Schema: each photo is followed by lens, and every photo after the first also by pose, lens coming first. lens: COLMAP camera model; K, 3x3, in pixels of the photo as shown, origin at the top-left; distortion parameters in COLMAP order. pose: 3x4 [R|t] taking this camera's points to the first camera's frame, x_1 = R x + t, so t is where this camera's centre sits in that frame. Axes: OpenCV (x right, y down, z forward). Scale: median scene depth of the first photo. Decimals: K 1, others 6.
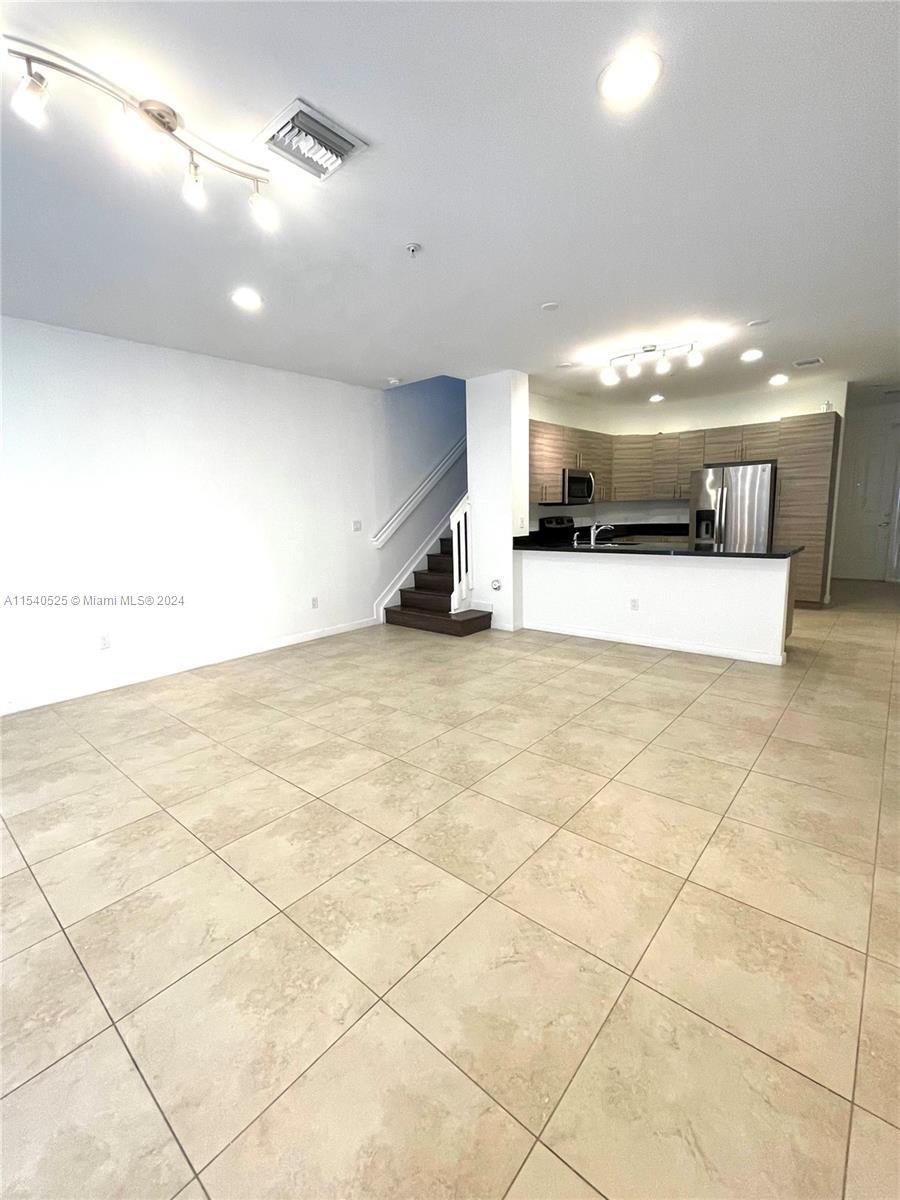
lens RADIAL K [[520.6, 0, 444.0], [0, 520.6, 599.9], [0, 0, 1]] dist [0.001770, 0.000093]
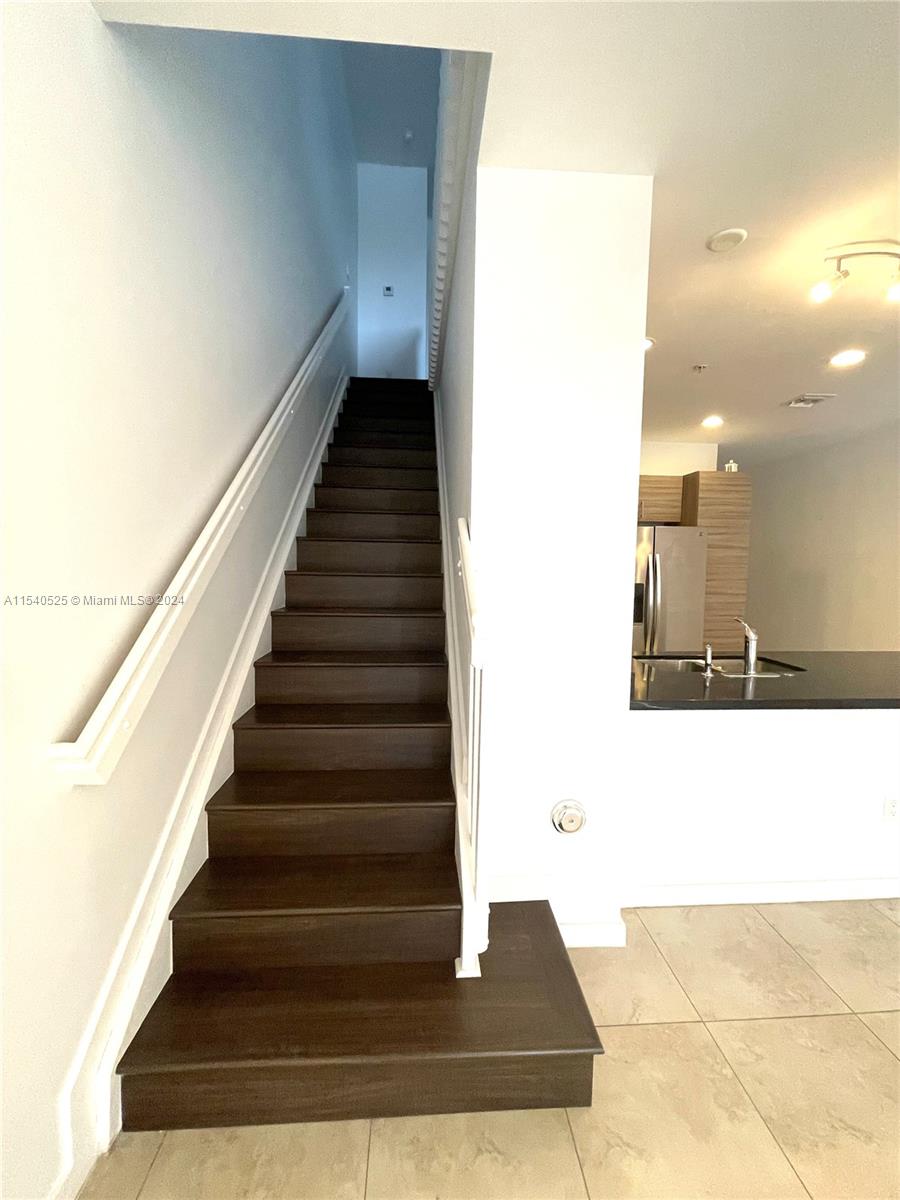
lens RADIAL K [[489.1, 0, 450.0], [0, 489.1, 600.0], [0, 0, 1]] dist [0.000100, 0.000046]
pose [[0.707057, -0.023737, 0.706758, -0.154525], [0.088975, 0.994480, -0.055613, -0.142712], [-0.701537, 0.102205, 0.705266, 0.748354]]
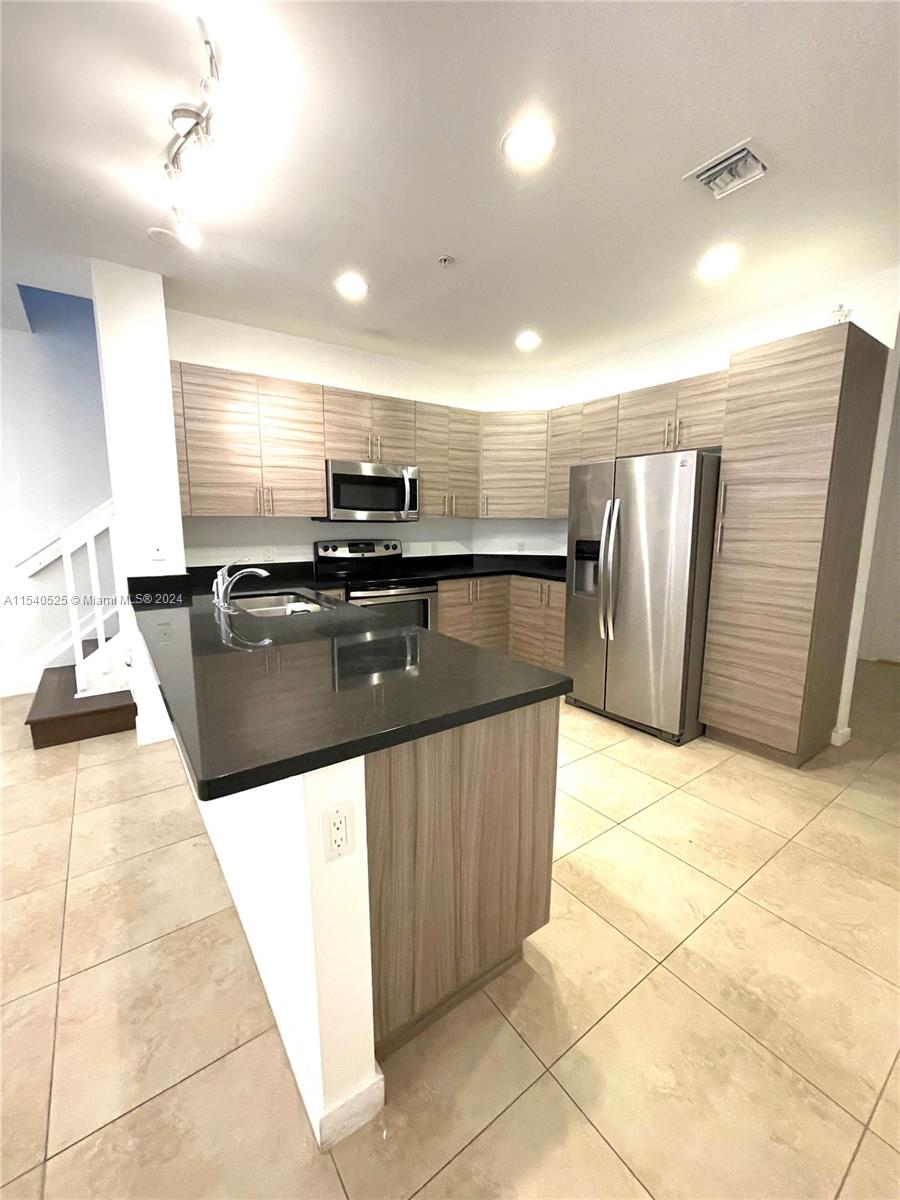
lens RADIAL K [[479.4, 0, 442.9], [0, 479.4, 596.9], [0, 0, 1]] dist [-0.005655, 0.000210]
pose [[0.971776, 0.070348, -0.225171, 0.497938], [-0.072493, 0.997368, -0.001263, -0.108478], [0.224489, 0.017551, 0.974319, 0.515354]]
